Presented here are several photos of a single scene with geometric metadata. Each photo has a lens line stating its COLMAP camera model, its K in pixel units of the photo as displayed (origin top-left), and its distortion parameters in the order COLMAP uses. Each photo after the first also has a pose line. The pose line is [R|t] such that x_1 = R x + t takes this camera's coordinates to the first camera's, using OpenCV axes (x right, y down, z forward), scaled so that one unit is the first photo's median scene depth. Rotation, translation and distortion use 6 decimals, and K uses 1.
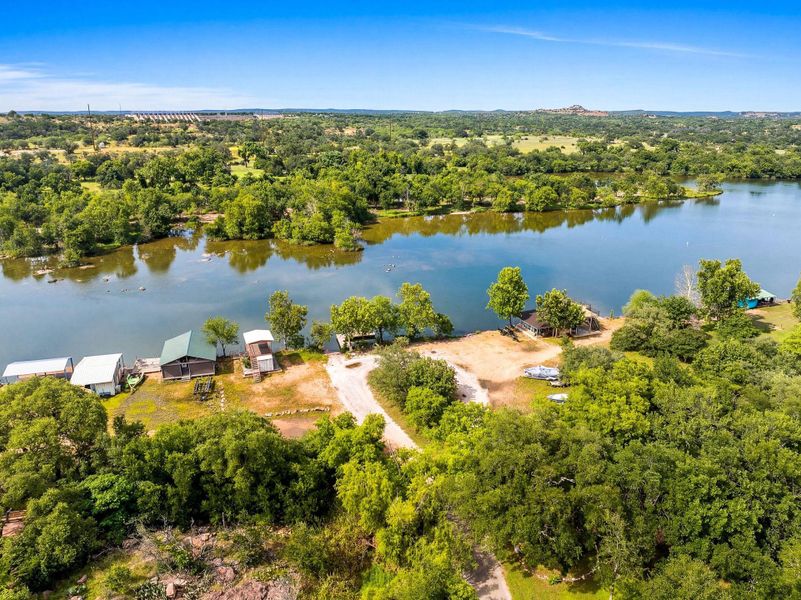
lens RADIAL K [[597.2, 0, 400.5], [0, 597.2, 300.0], [0, 0, 1]] dist [0.001537, -0.054699]
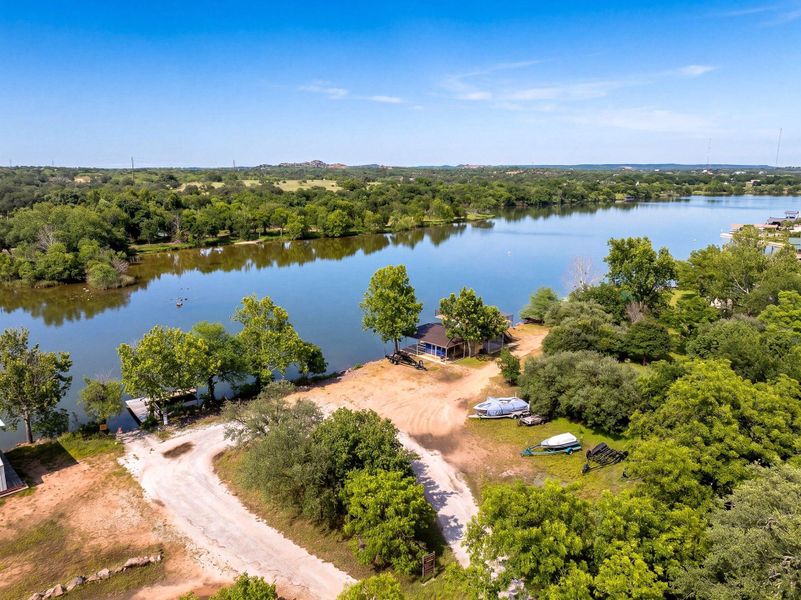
lens RADIAL K [[597.2, 0, 400.5], [0, 597.2, 300.0], [0, 0, 1]] dist [0.001537, -0.054699]
pose [[0.917428, -0.086339, 0.388421, -0.043480], [0.119668, 0.990851, -0.062400, 0.015979], [-0.379480, 0.103729, 0.919367, 0.198882]]
